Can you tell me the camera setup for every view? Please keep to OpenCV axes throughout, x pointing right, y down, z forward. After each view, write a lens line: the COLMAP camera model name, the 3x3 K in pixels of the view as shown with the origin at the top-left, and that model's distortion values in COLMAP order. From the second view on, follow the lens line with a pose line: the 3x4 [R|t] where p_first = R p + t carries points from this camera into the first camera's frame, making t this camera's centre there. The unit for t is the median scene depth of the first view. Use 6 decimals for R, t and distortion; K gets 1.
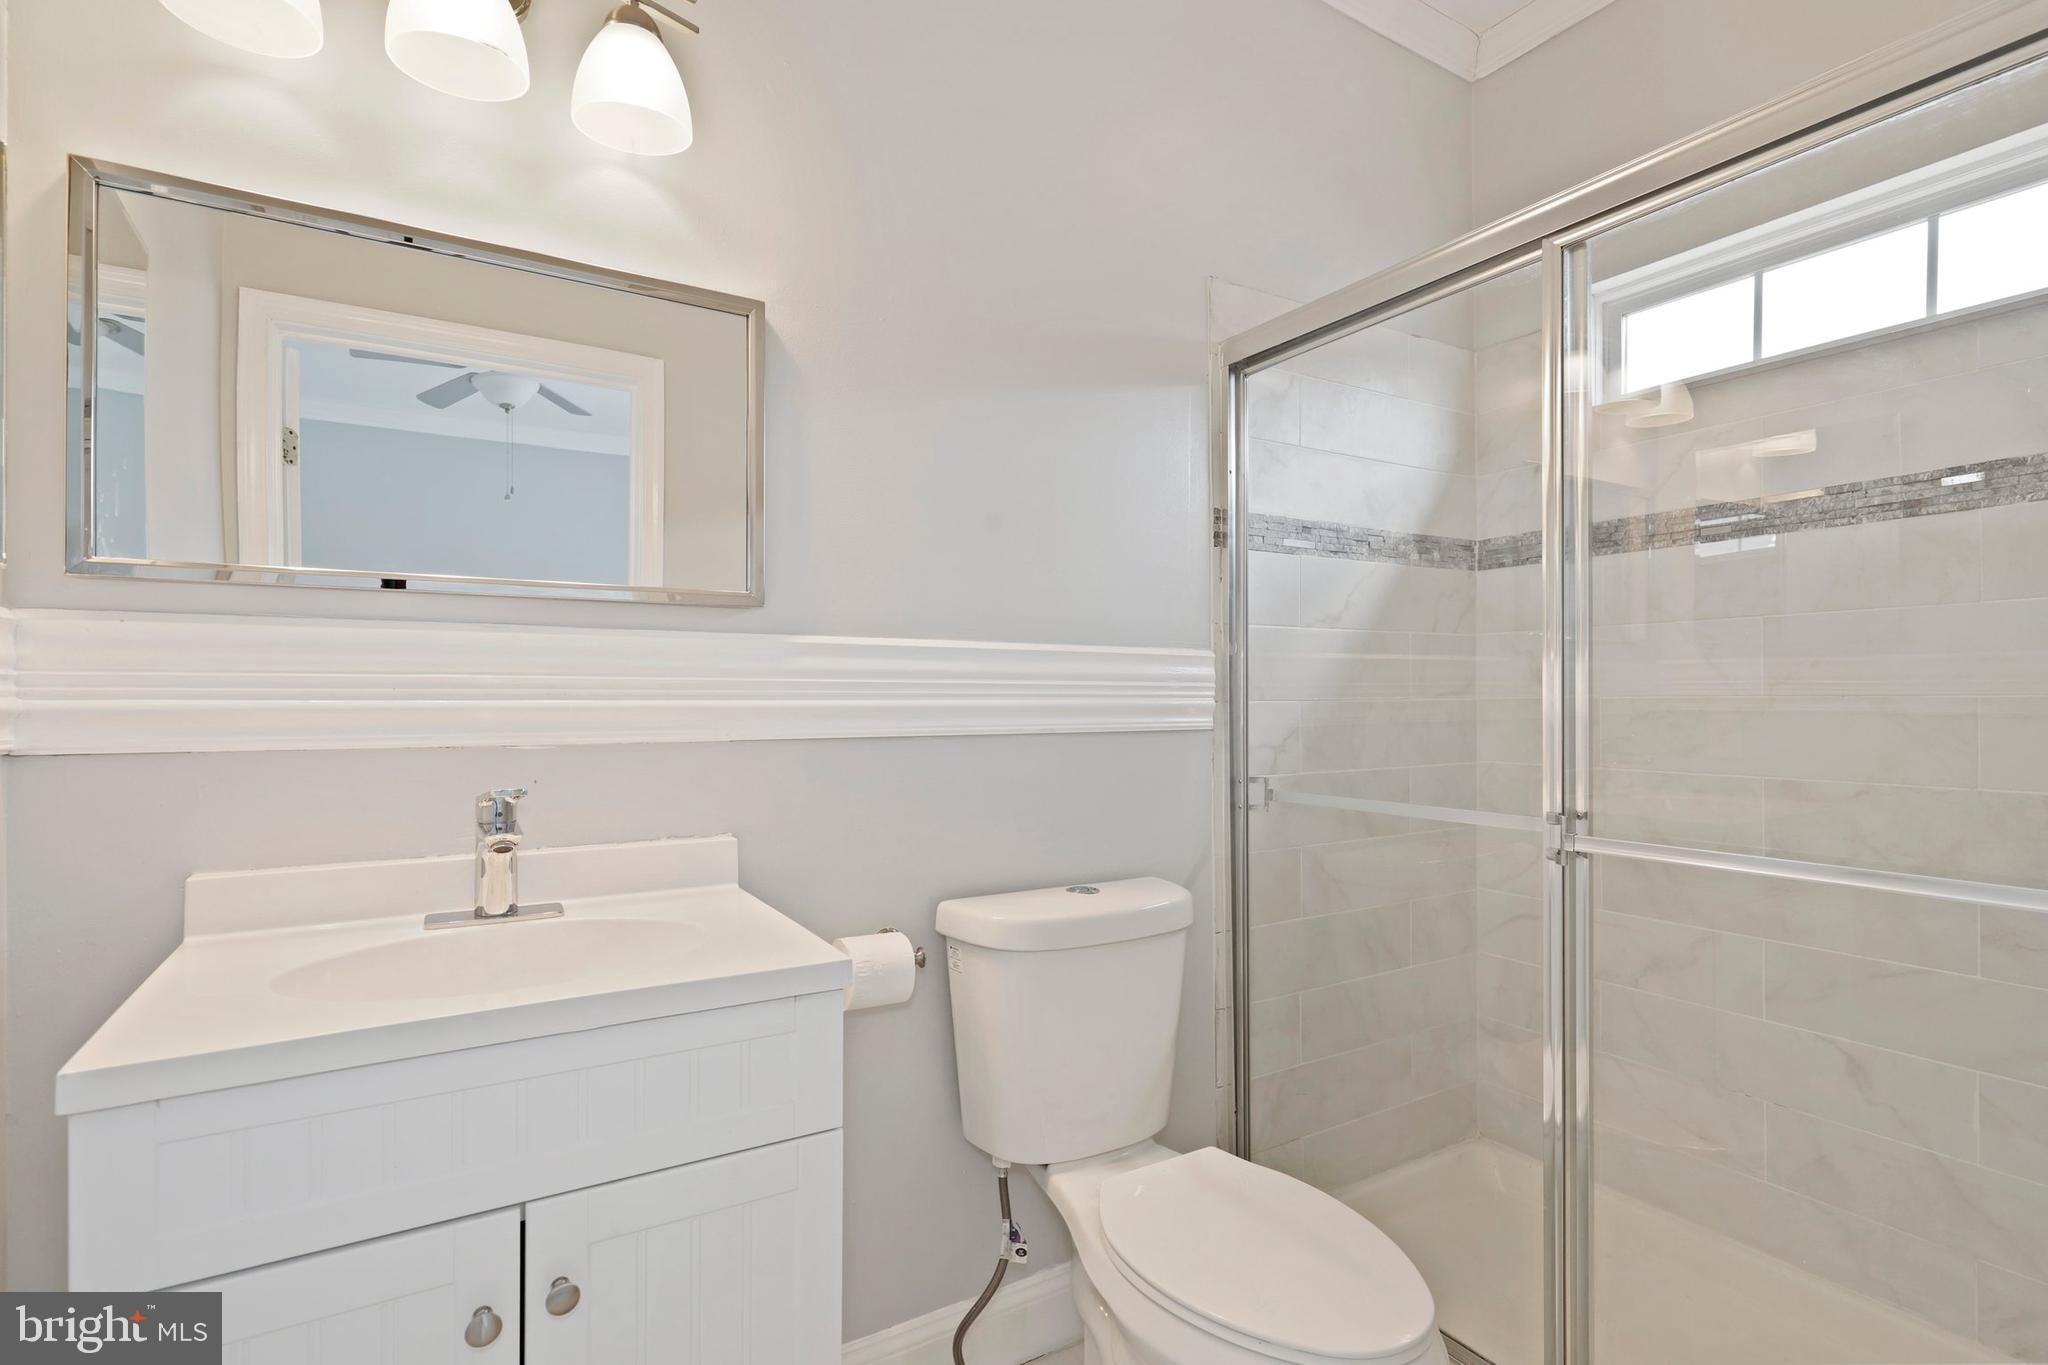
lens RADIAL K [[968.4, 0, 1019.4], [0, 968.4, 688.9], [0, 0, 1]] dist [0.009286, -0.002113]
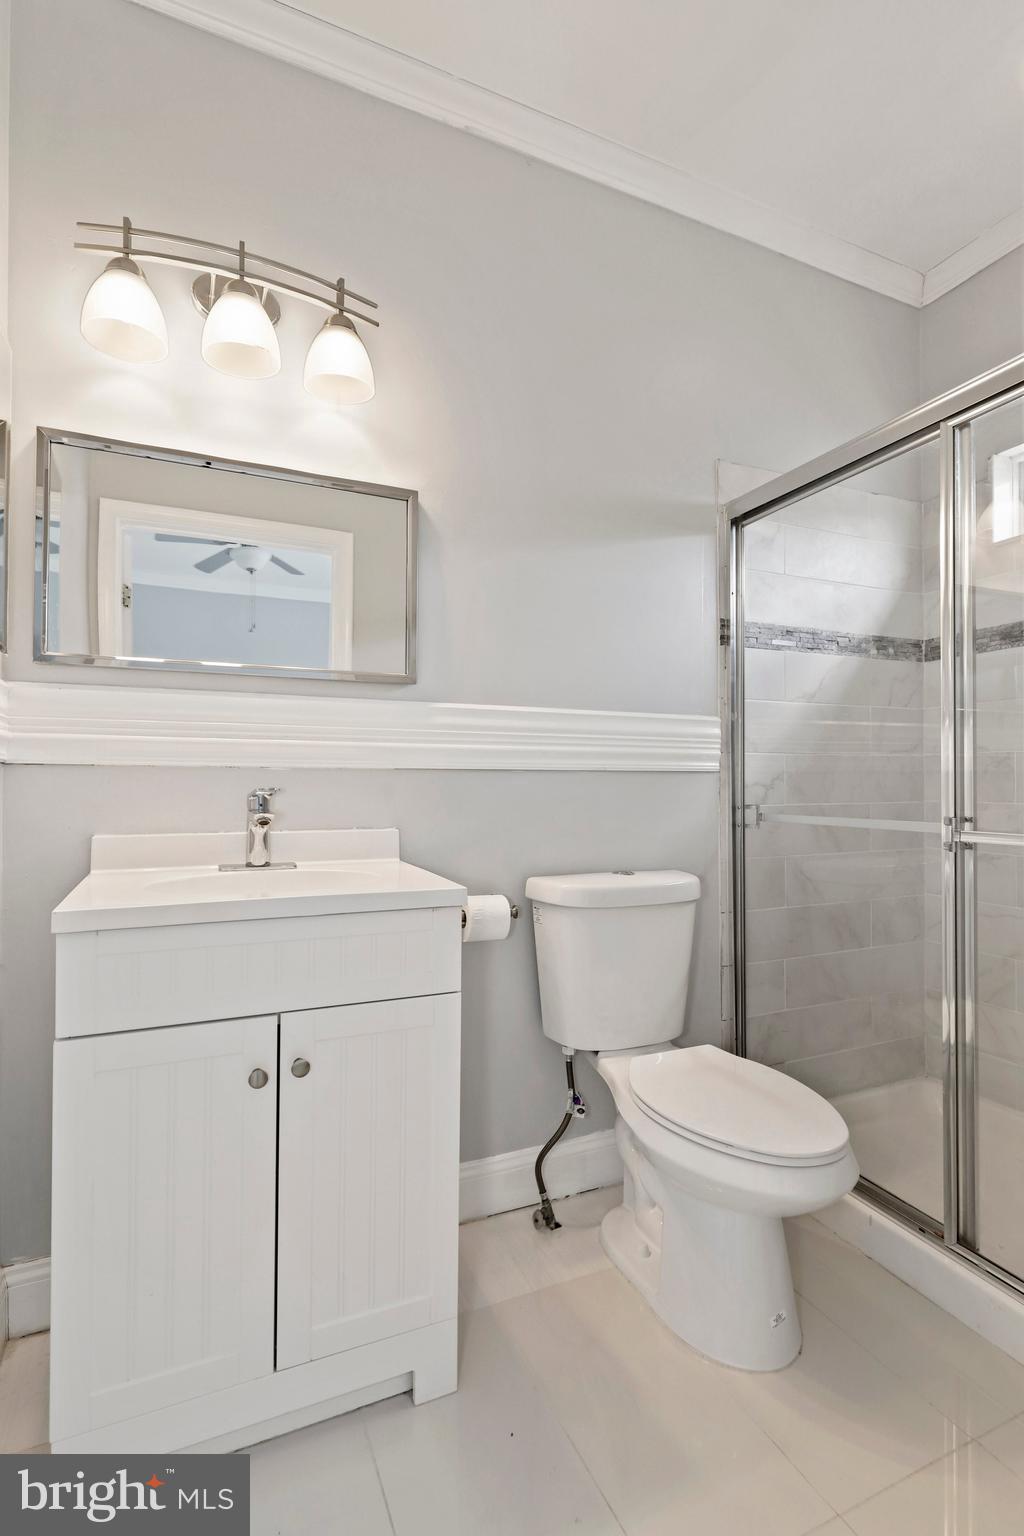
lens RADIAL K [[726.3, 0, 514.2], [0, 726.3, 770.0], [0, 0, 1]] dist [0.009286, -0.002113]
pose [[0.991852, 0.002561, -0.127371, 0.041287], [-0.003411, 0.999973, -0.006460, 0.057286], [0.127351, 0.006842, 0.991834, -0.137476]]
